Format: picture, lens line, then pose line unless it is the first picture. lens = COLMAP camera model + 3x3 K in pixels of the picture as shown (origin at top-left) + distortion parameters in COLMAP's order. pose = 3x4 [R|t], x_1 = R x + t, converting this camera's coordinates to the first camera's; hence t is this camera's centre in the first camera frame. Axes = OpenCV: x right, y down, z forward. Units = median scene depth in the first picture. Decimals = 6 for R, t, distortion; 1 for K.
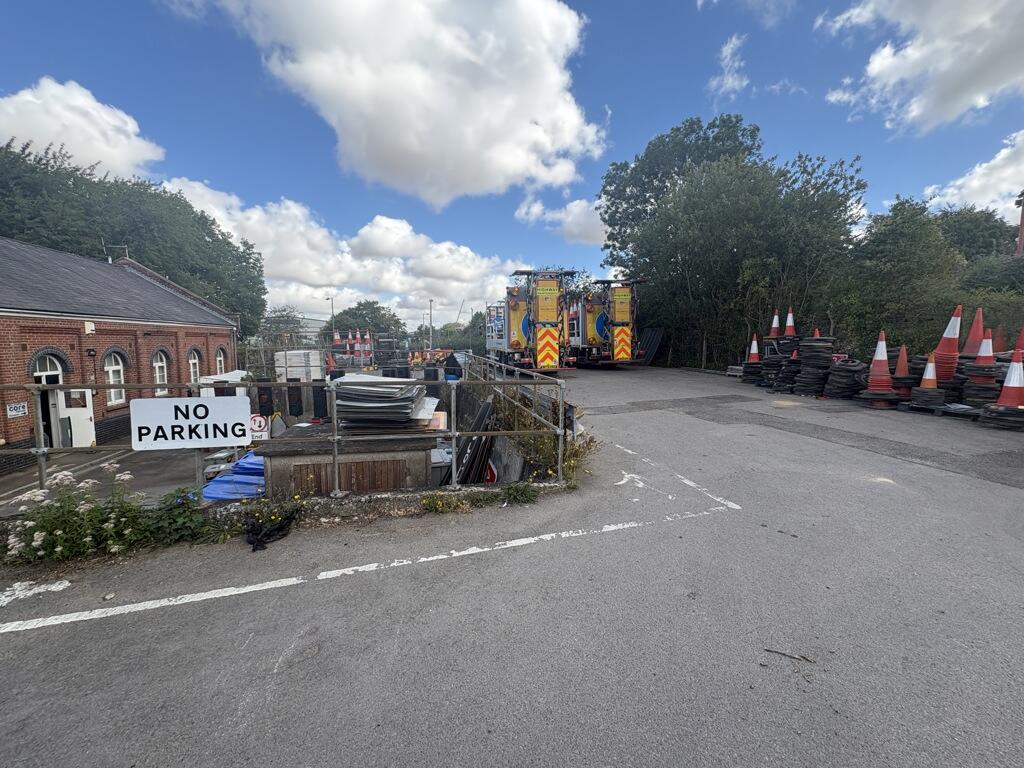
lens RADIAL K [[406.6, 0, 512.0], [0, 406.6, 384.0], [0, 0, 1]] dist [-0.004088, -0.000074]
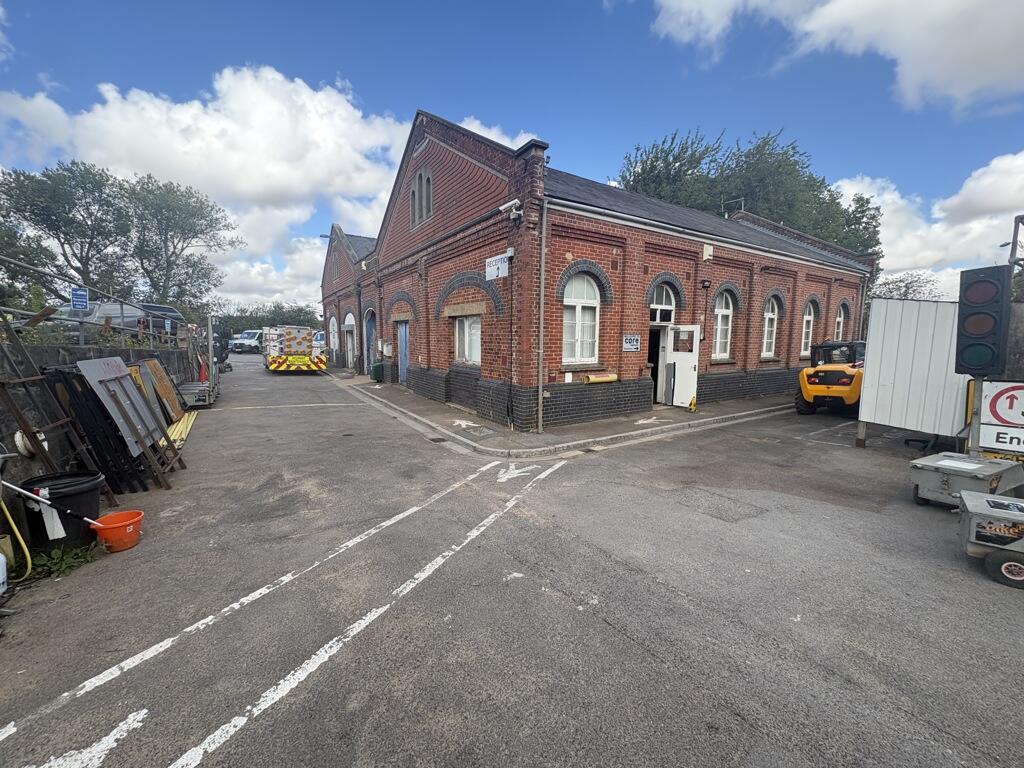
lens RADIAL K [[408.6, 0, 512.0], [0, 408.6, 384.0], [0, 0, 1]] dist [-0.000378, -0.000026]
pose [[0.348231, 0.098730, -0.932195, -0.434863], [-0.097241, 0.992878, 0.068832, 0.097176], [0.932351, 0.066678, 0.355352, 0.402361]]
